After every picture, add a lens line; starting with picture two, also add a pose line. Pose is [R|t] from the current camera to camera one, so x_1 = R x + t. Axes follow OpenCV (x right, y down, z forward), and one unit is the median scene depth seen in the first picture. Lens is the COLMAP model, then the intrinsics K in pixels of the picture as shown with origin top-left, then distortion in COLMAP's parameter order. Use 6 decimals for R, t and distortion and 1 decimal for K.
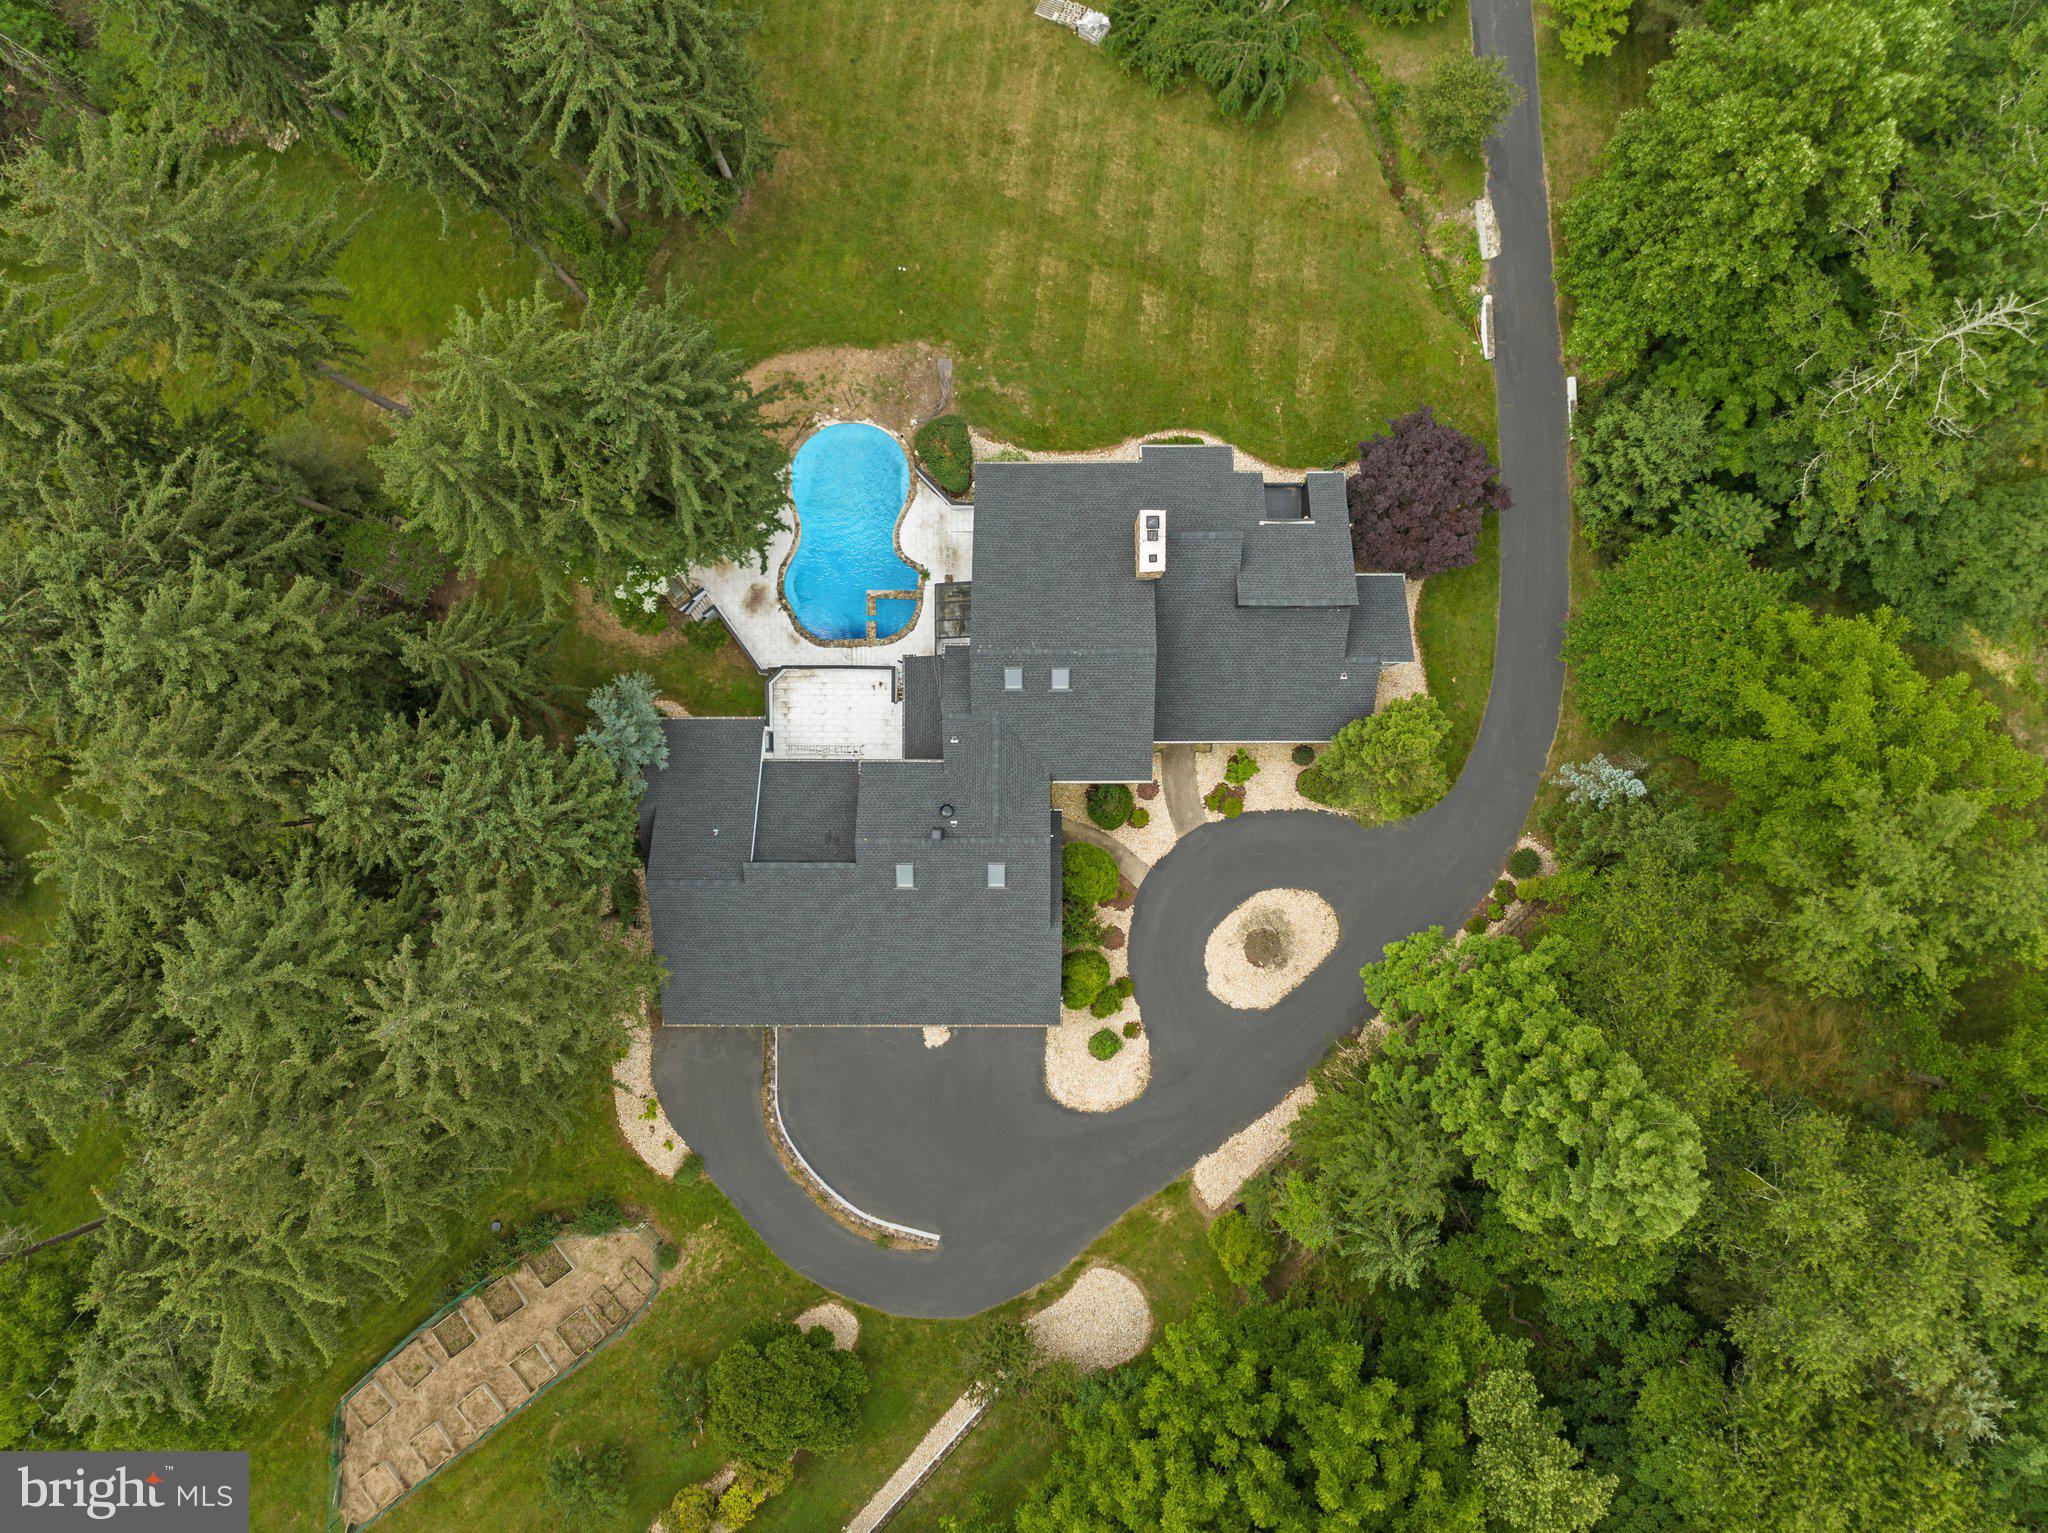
lens RADIAL K [[1443.7, 0, 1030.9], [0, 1443.7, 761.3], [0, 0, 1]] dist [-0.046723, 0.029883]
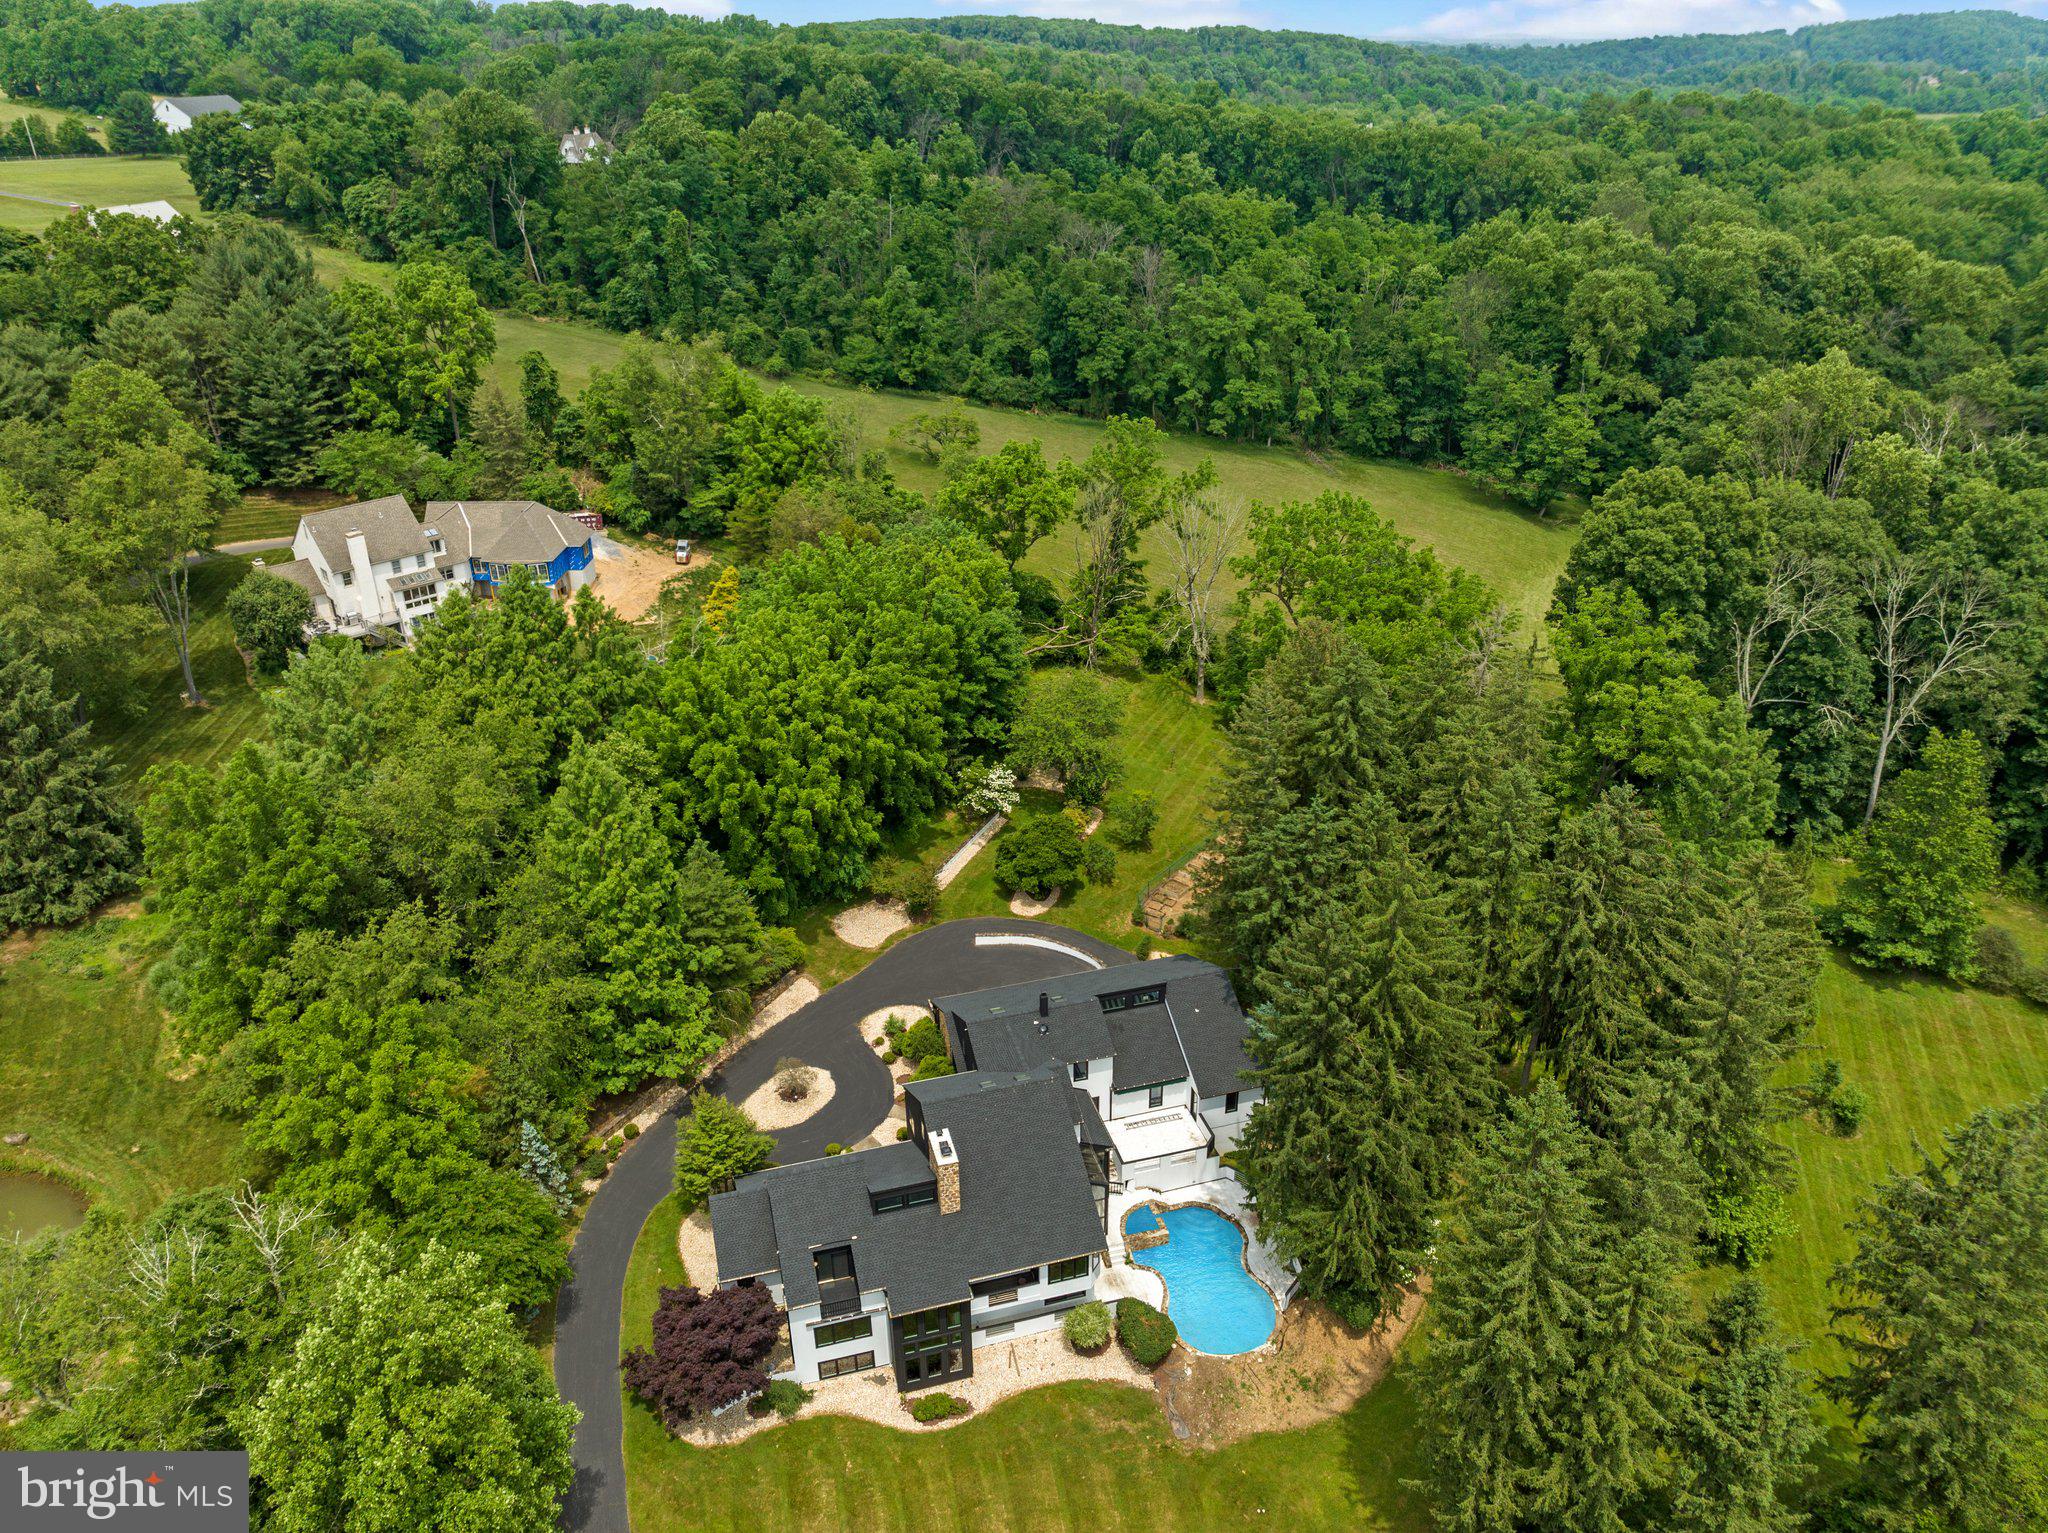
lens RADIAL K [[1443.7, 0, 1030.9], [0, 1443.7, 761.3], [0, 0, 1]] dist [-0.046723, 0.029883]
pose [[-0.960245, 0.137045, -0.243206, 0.226268], [-0.278938, -0.436303, 0.855473, -0.912269], [0.011127, 0.889302, 0.457185, 0.113019]]
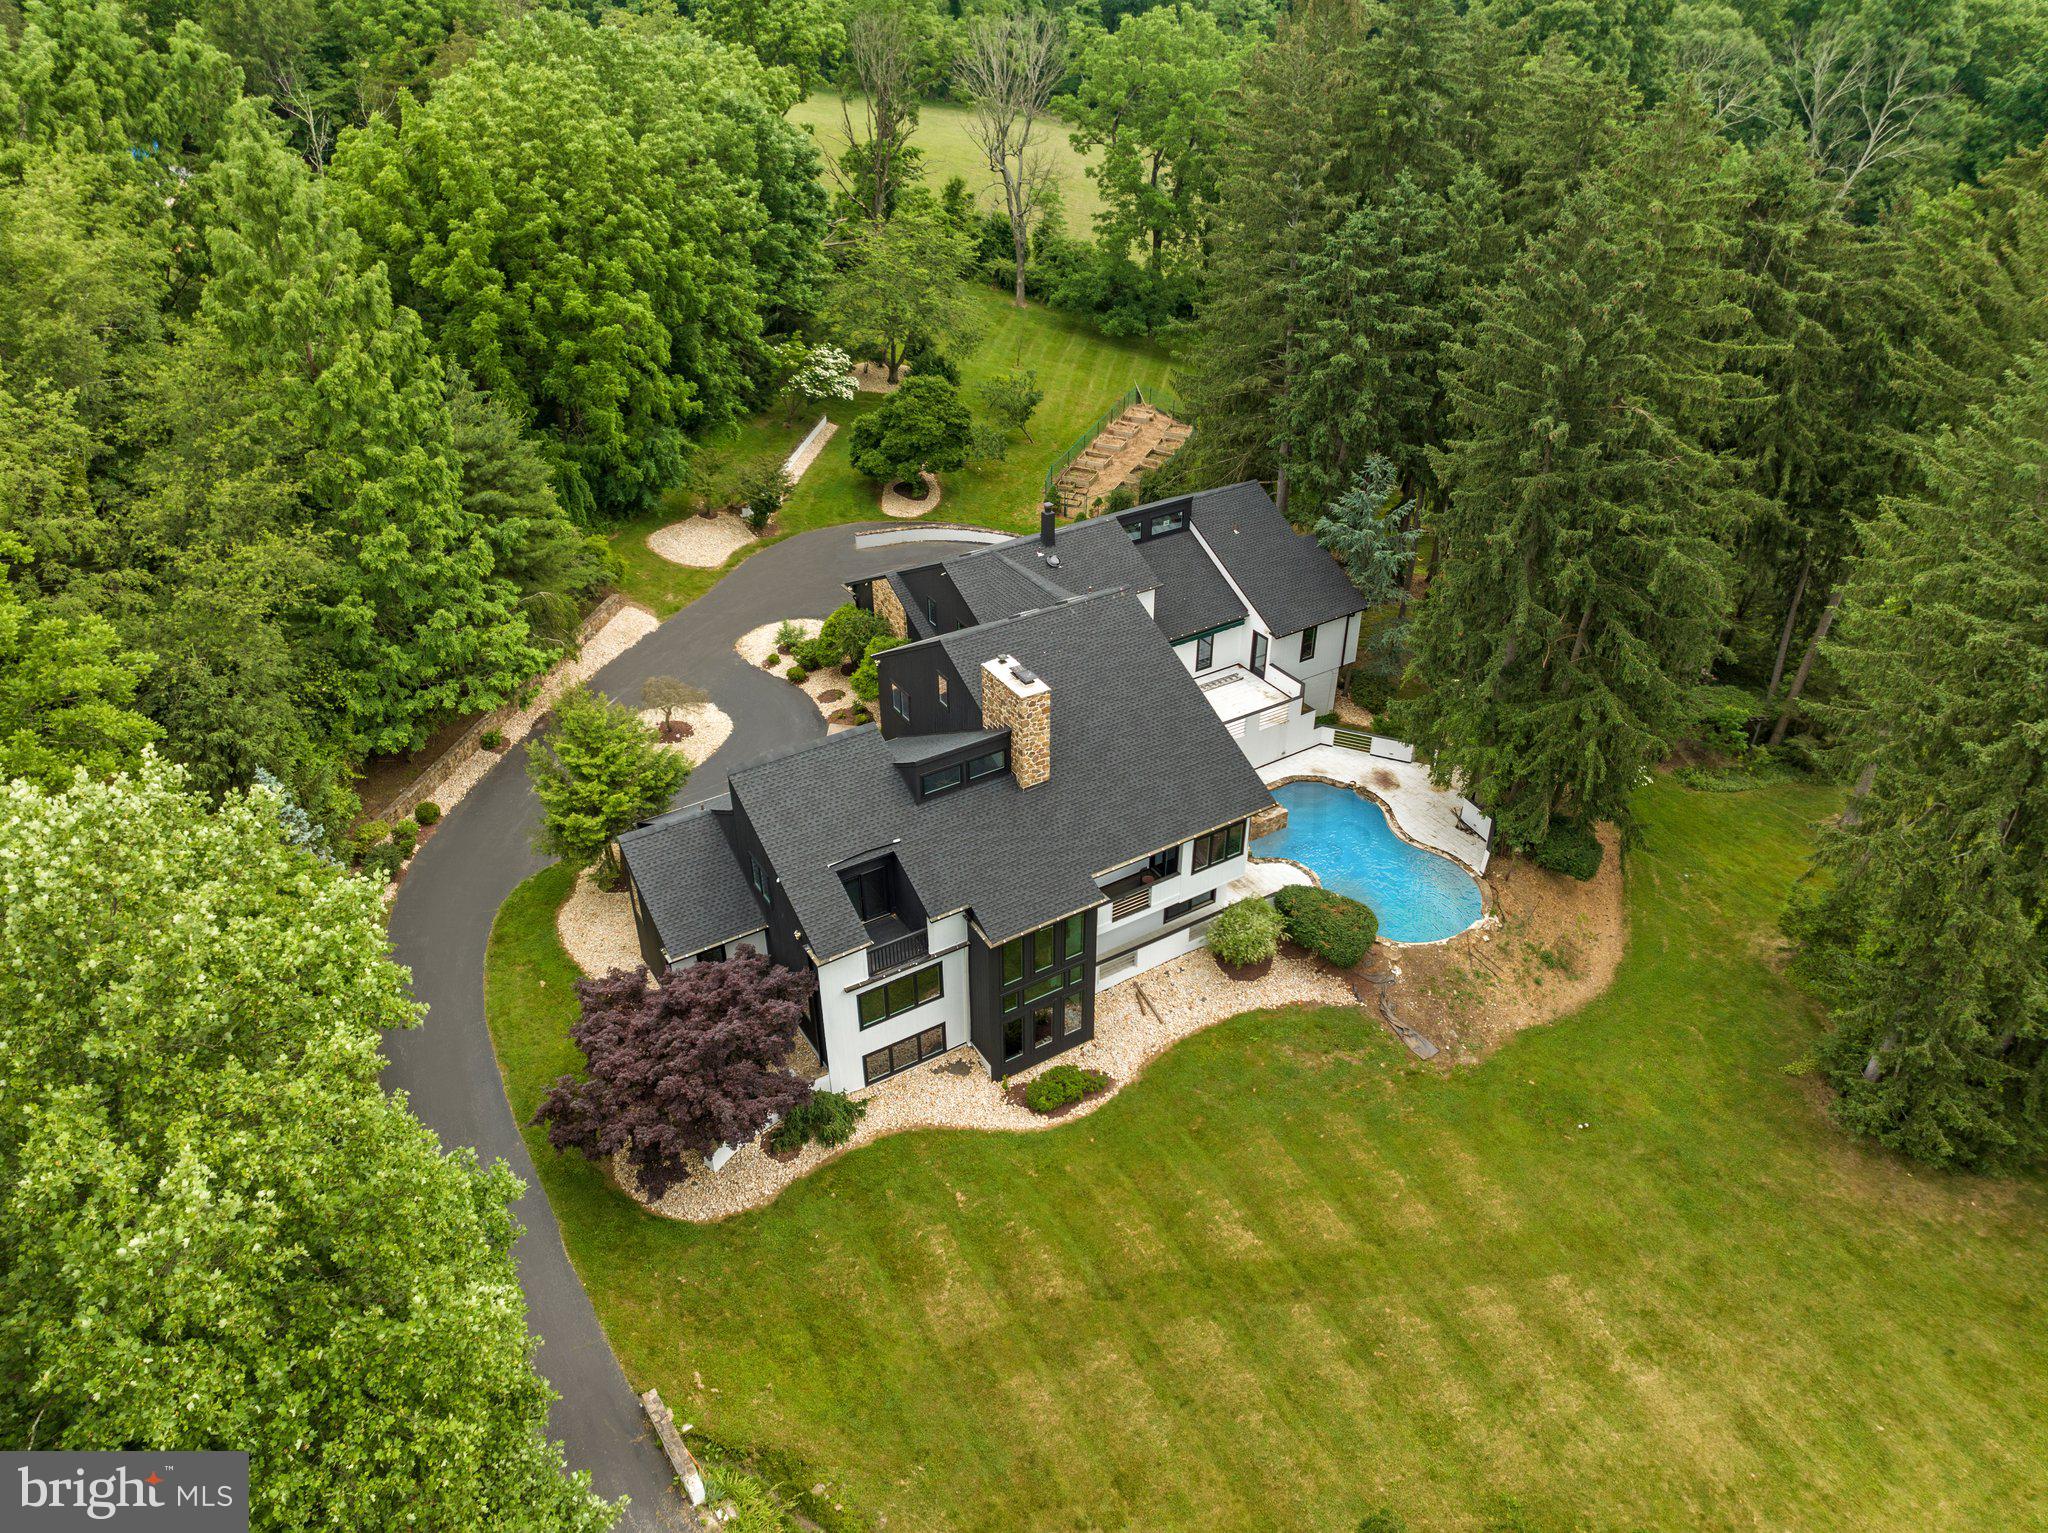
lens RADIAL K [[1443.7, 0, 1030.9], [0, 1443.7, 761.3], [0, 0, 1]] dist [-0.046723, 0.029883]
pose [[-0.847307, 0.292851, -0.443067, 0.360049], [-0.531097, -0.463352, 0.709395, -0.598449], [0.002451, 0.836387, 0.548134, 0.519037]]
